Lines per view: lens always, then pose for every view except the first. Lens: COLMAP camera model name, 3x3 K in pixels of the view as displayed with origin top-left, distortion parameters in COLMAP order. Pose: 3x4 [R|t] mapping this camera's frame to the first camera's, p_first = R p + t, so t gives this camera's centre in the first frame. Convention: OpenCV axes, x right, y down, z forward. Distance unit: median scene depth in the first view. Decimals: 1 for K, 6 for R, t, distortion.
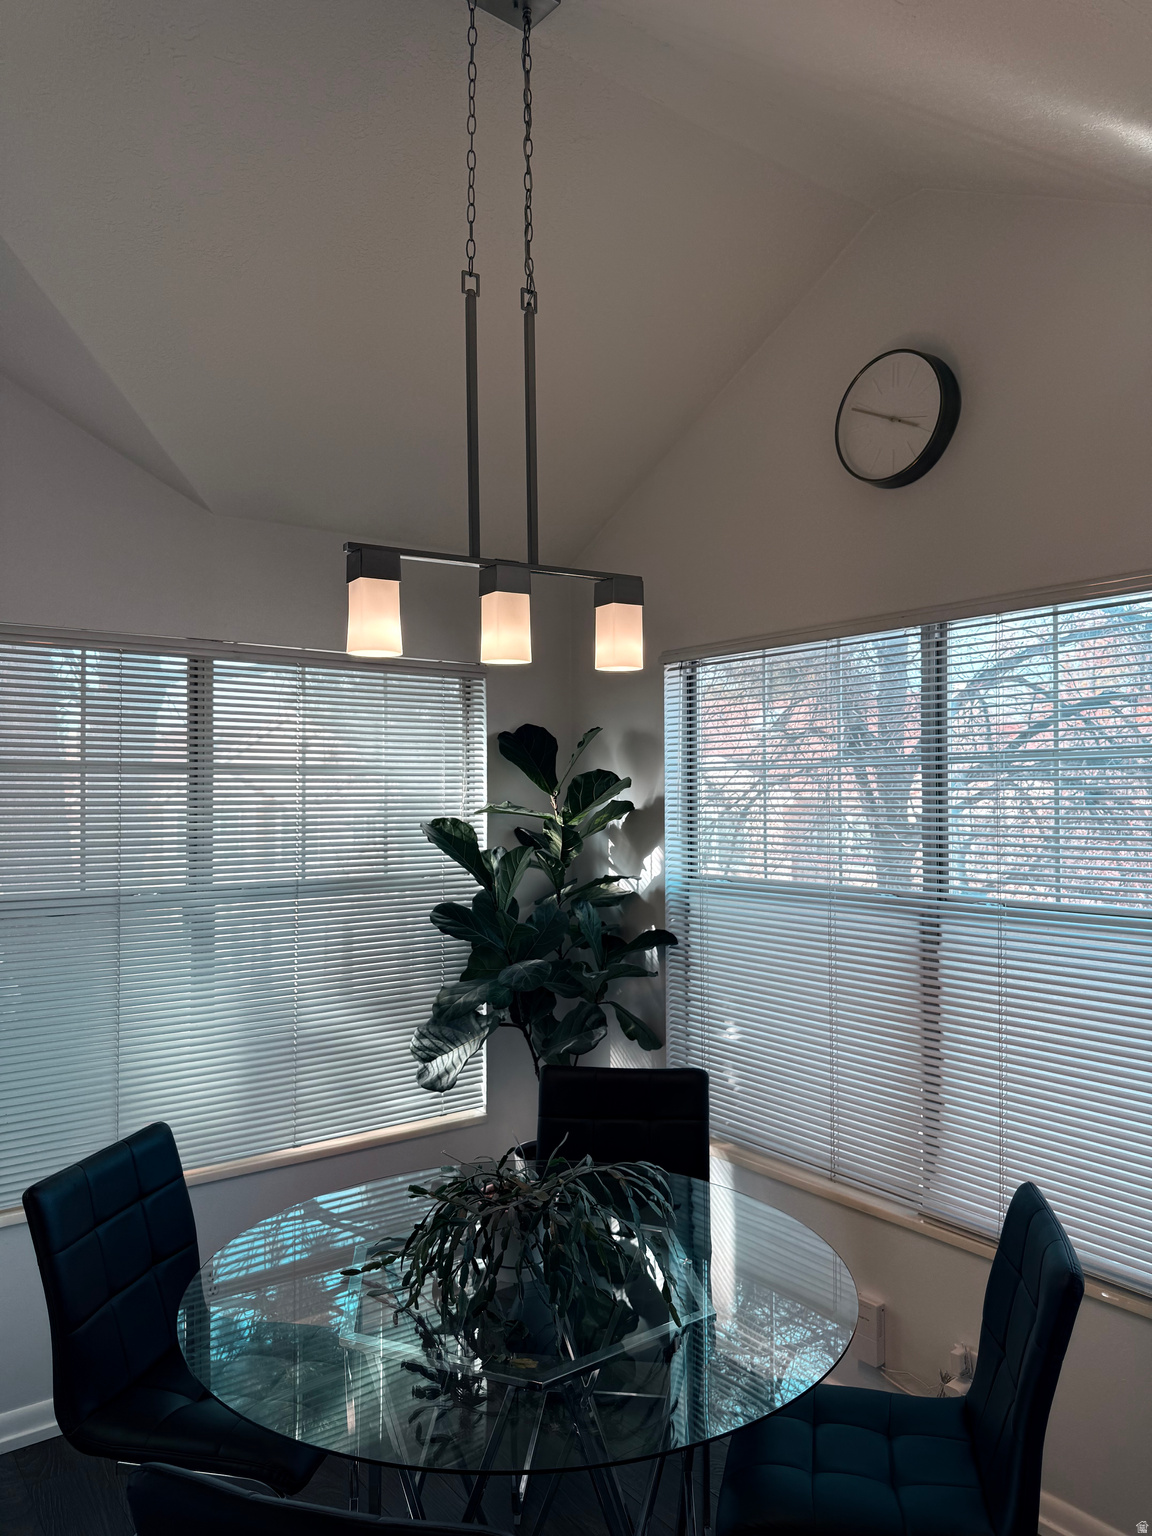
lens RADIAL K [[1083.6, 0, 558.9], [0, 1083.6, 777.4], [0, 0, 1]] dist [0.059446, -0.071340]
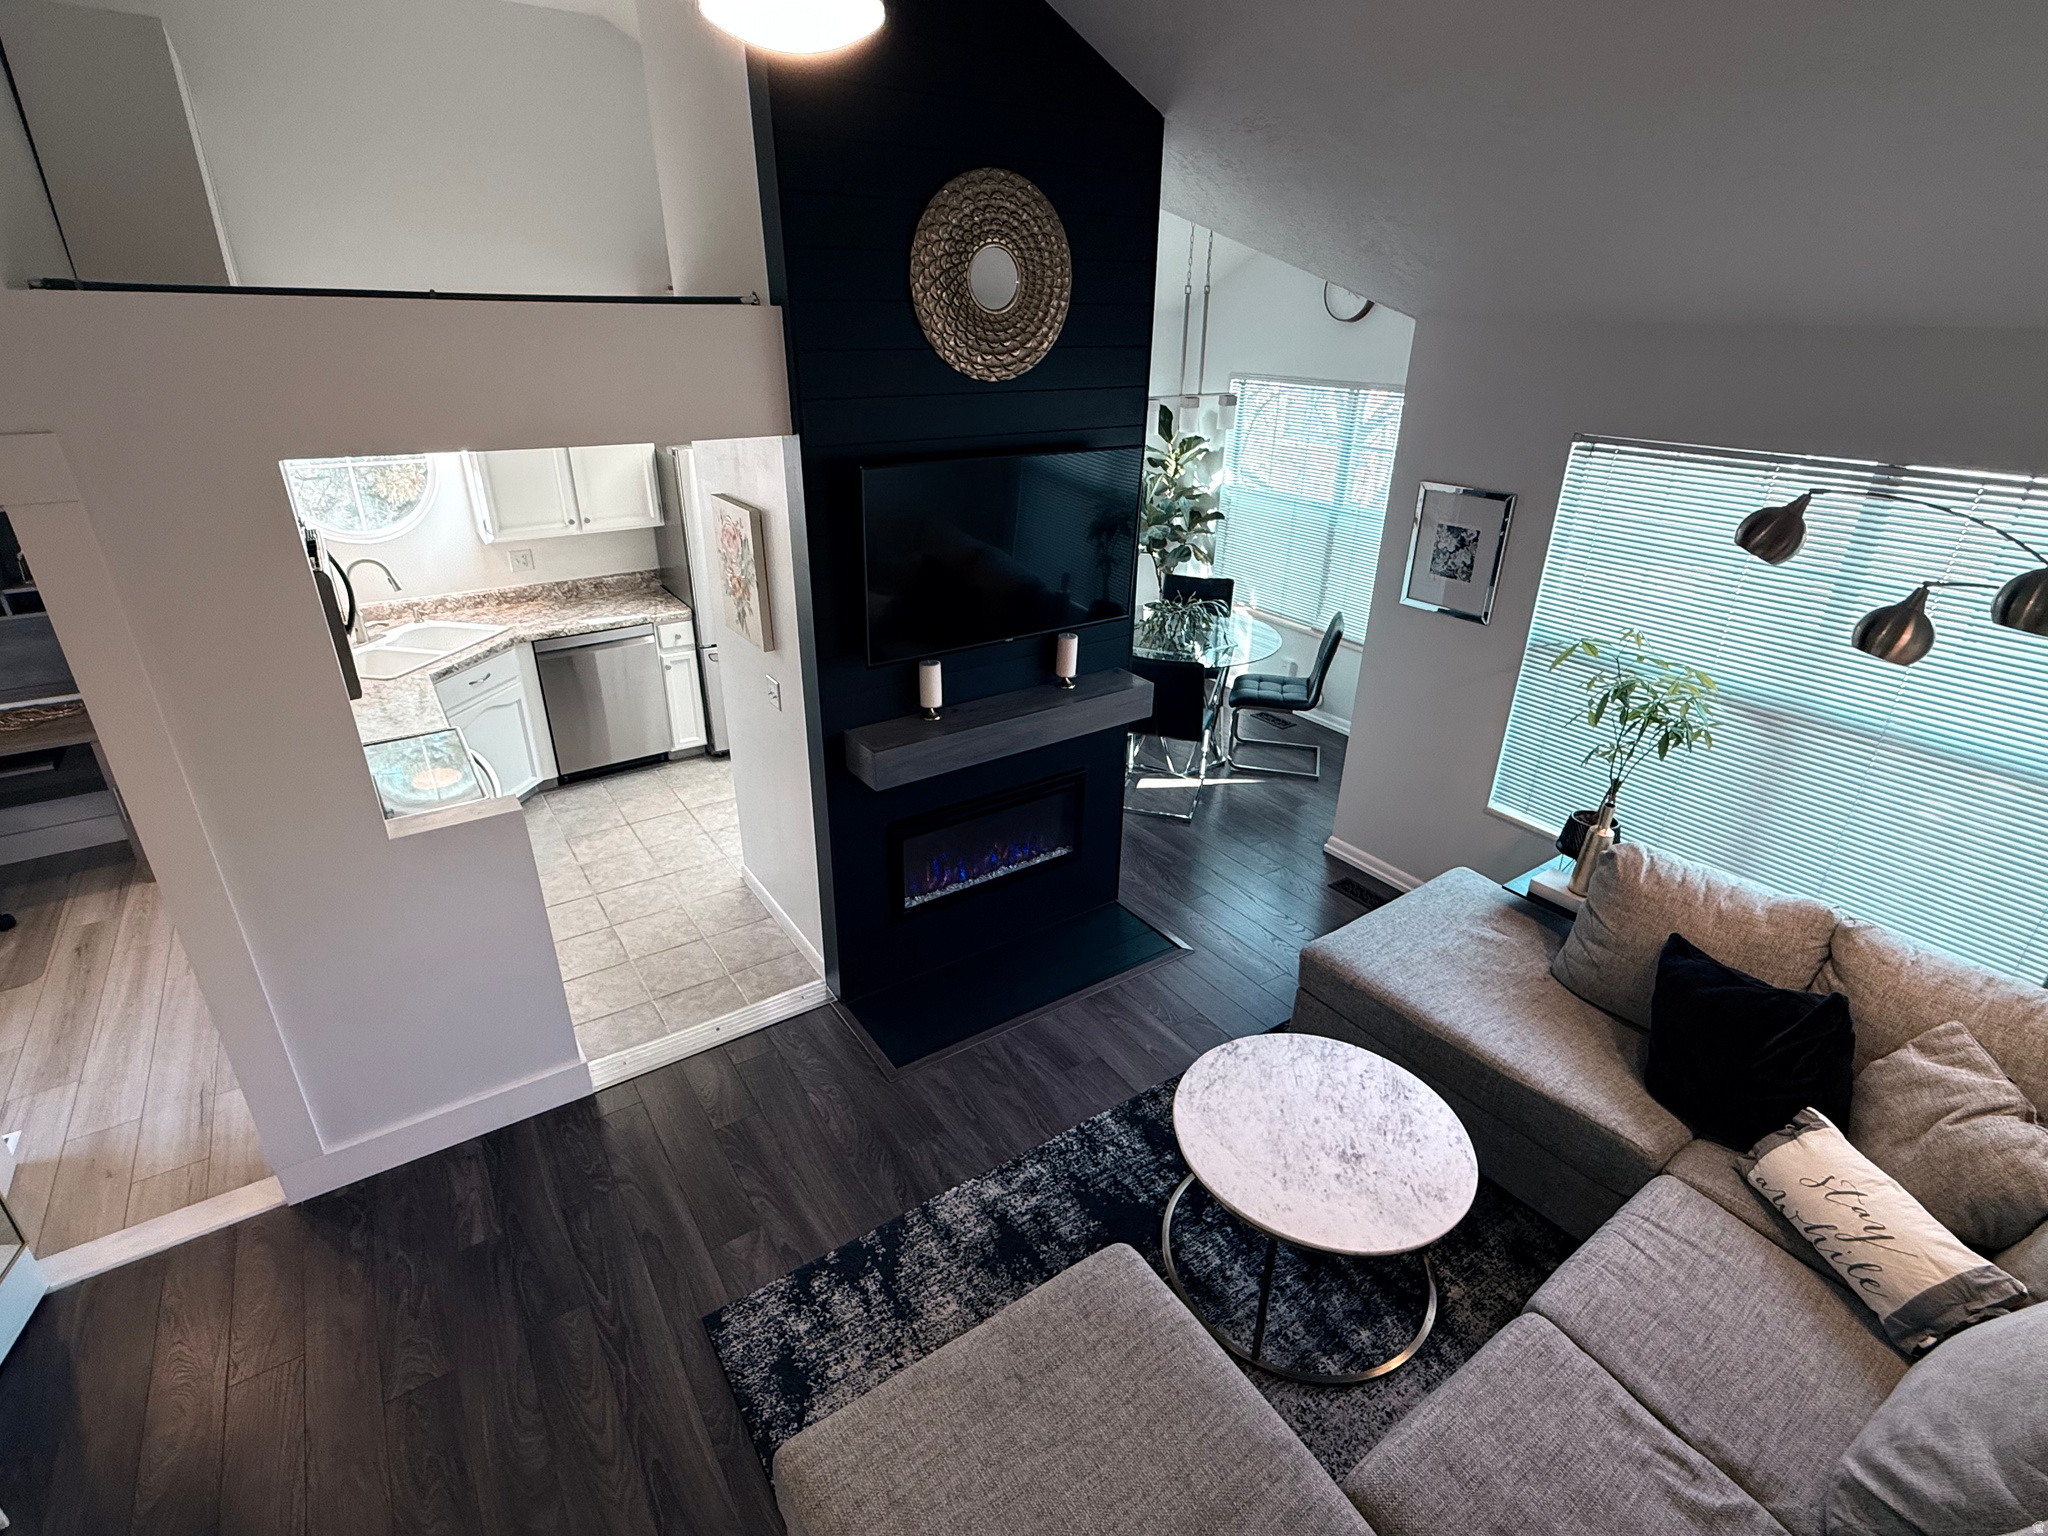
lens RADIAL K [[992.5, 0, 1022.8], [0, 992.5, 767.3], [0, 0, 1]] dist [0.000050, -0.000072]
pose [[0.999070, 0.034910, -0.025309, -0.228932], [-0.020055, 0.895814, 0.443976, -0.280476], [0.038171, -0.443055, 0.895681, -1.043787]]
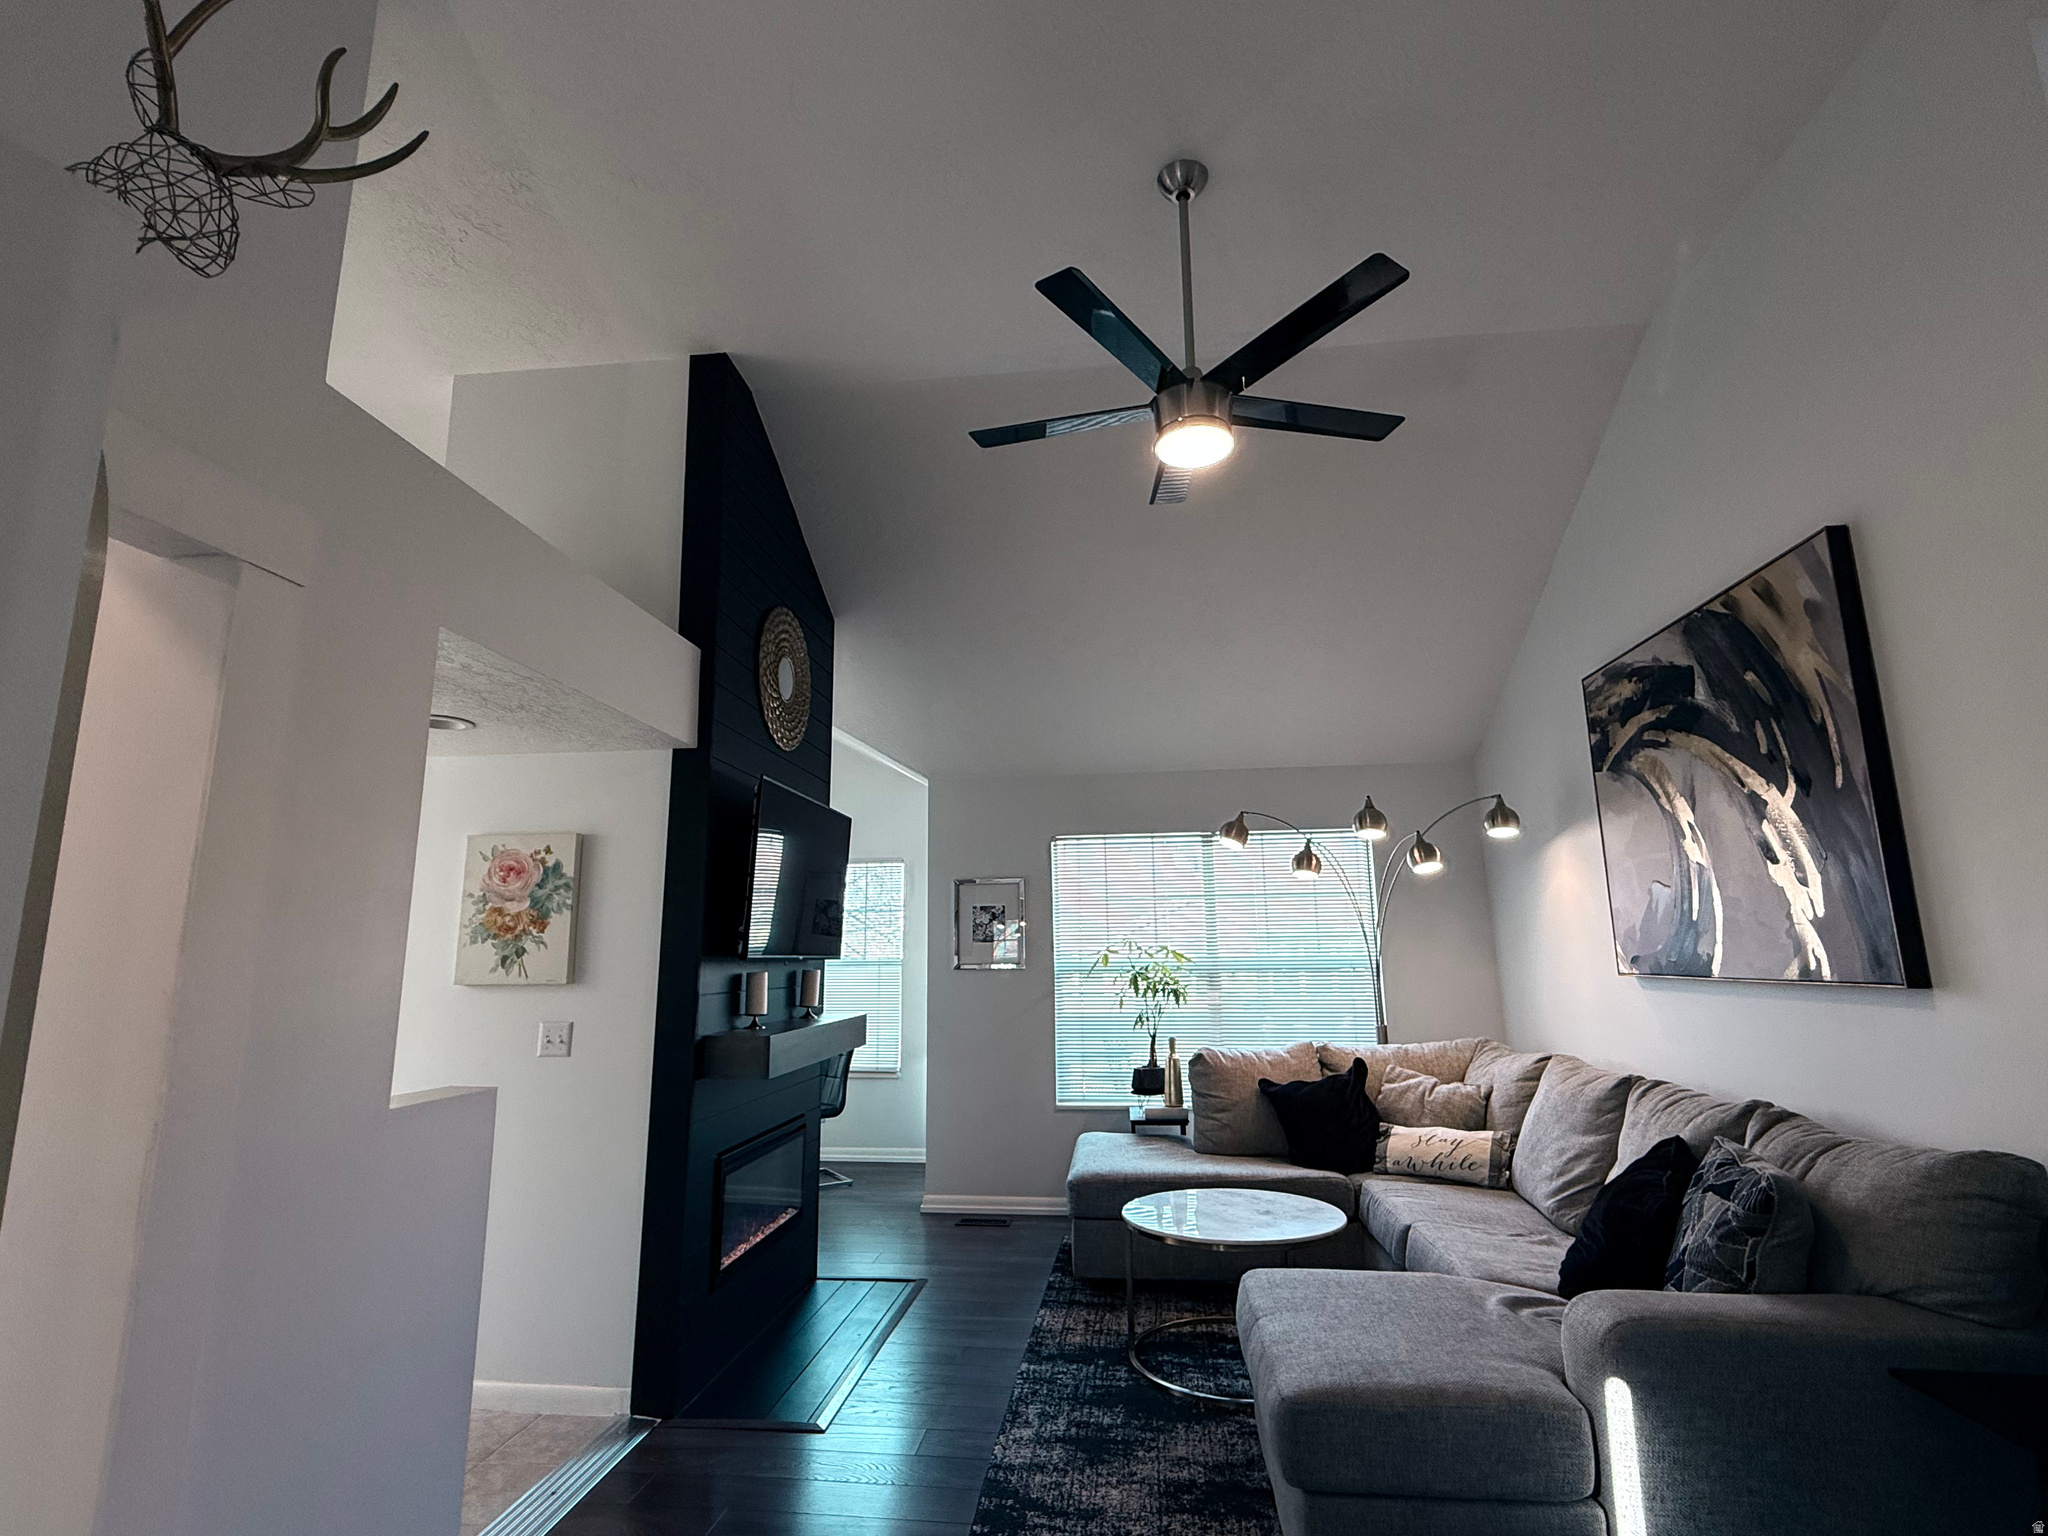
lens RADIAL K [[992.5, 0, 1023.3], [0, 992.5, 768.6], [0, 0, 1]] dist [0.000050, -0.000072]
pose [[0.682121, 0.139646, 0.717782, -0.966935], [-0.016283, 0.984253, -0.176014, 0.047015], [-0.731058, 0.108375, 0.673653, -1.051269]]
